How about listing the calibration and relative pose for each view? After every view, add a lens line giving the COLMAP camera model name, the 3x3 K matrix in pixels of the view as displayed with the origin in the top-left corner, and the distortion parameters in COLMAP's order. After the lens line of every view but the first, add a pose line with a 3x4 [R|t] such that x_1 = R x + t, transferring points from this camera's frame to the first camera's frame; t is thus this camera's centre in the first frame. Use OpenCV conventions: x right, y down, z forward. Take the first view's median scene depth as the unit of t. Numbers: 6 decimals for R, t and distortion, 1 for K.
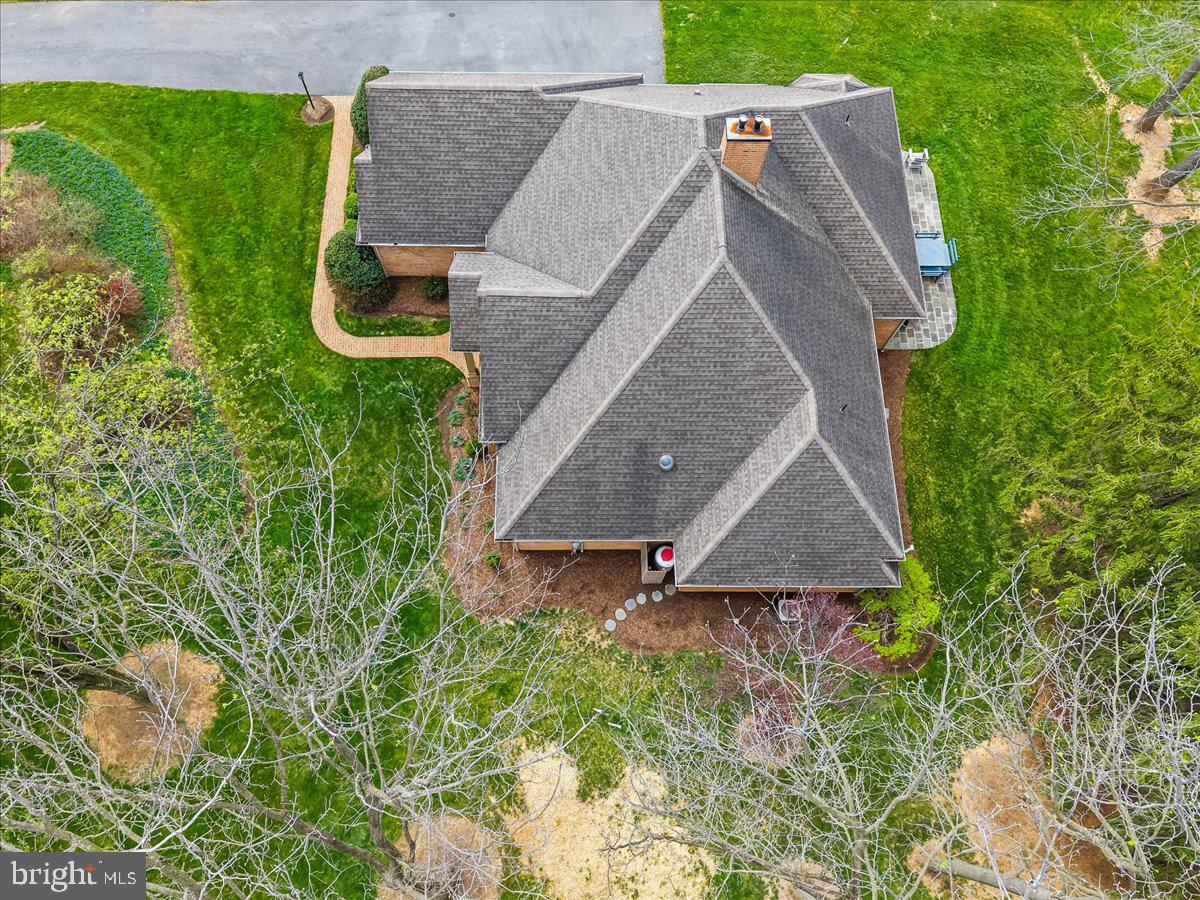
lens RADIAL K [[820.0, 0, 560.1], [0, 820.0, 507.5], [0, 0, 1]] dist [0.049765, -0.036391]
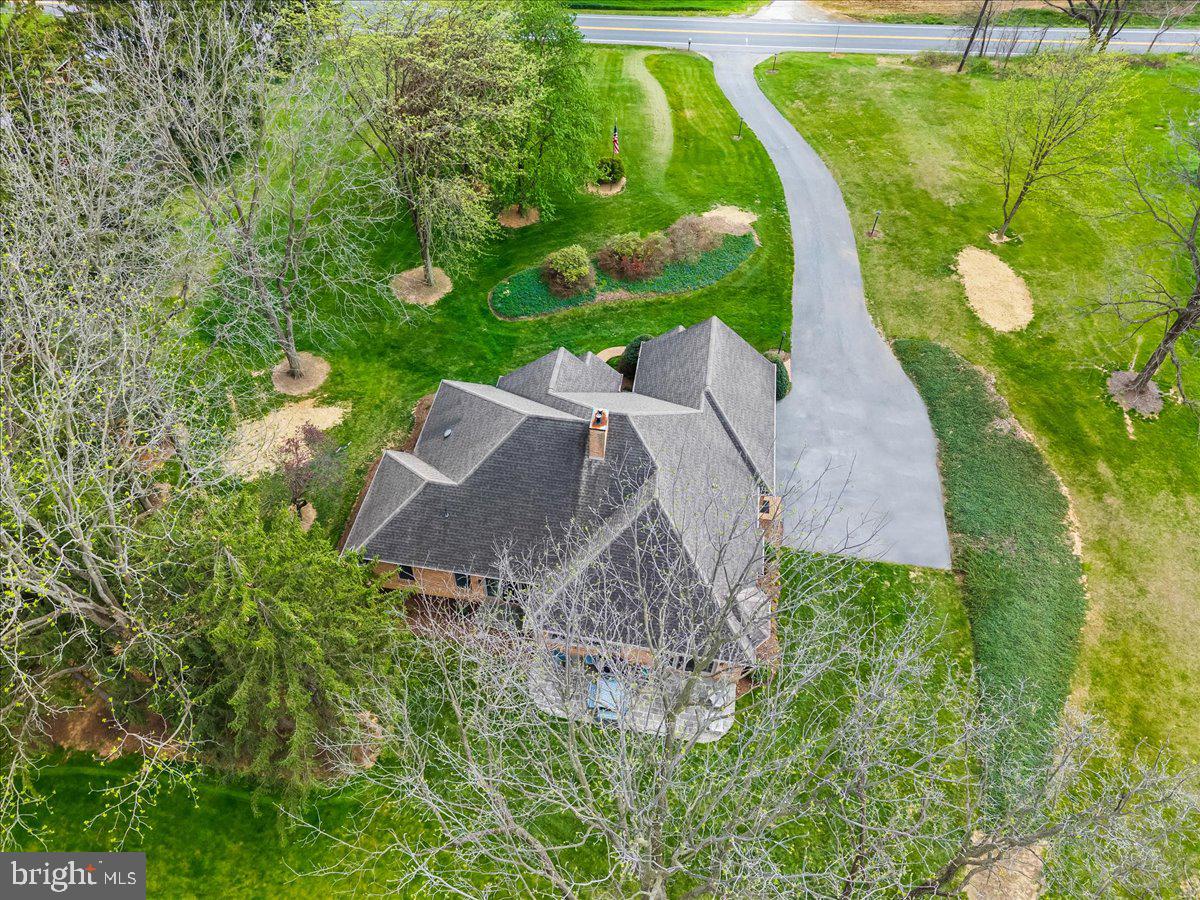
lens RADIAL K [[836.6, 0, 561.0], [0, 836.6, 425.8], [0, 0, 1]] dist [0.024639, -0.008095]
pose [[-0.181947, 0.723097, -0.666353, 1.072374], [-0.926800, 0.100307, 0.361911, -0.784873], [0.328536, 0.683425, 0.651916, -0.046388]]
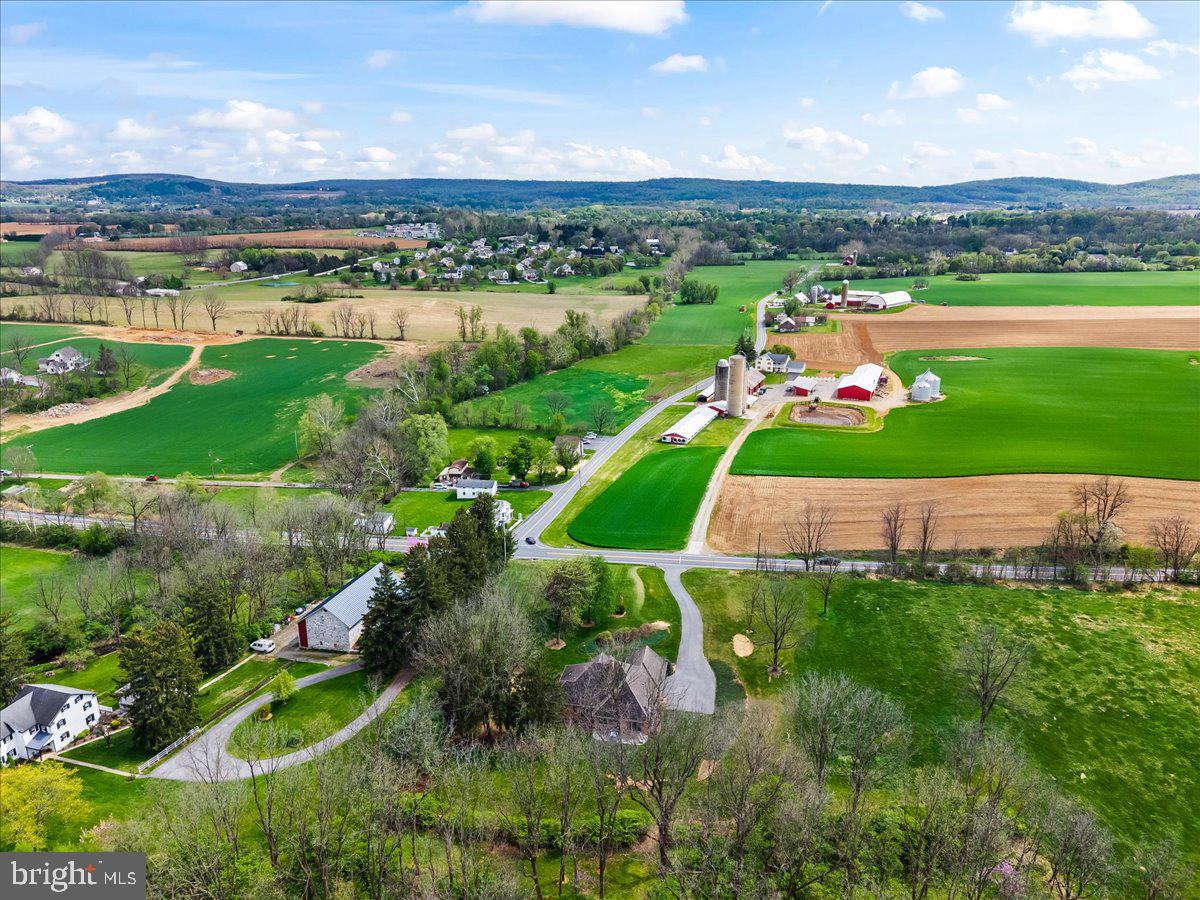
lens RADIAL K [[807.9, 0, 600.0], [0, 807.9, 450.0], [0, 0, 1]] dist [0.031269, -0.025470]
pose [[-0.189510, 0.283204, -0.940150, 4.526702], [-0.927958, 0.261279, 0.265758, -1.972775], [0.320905, 0.922783, 0.213286, -1.481868]]
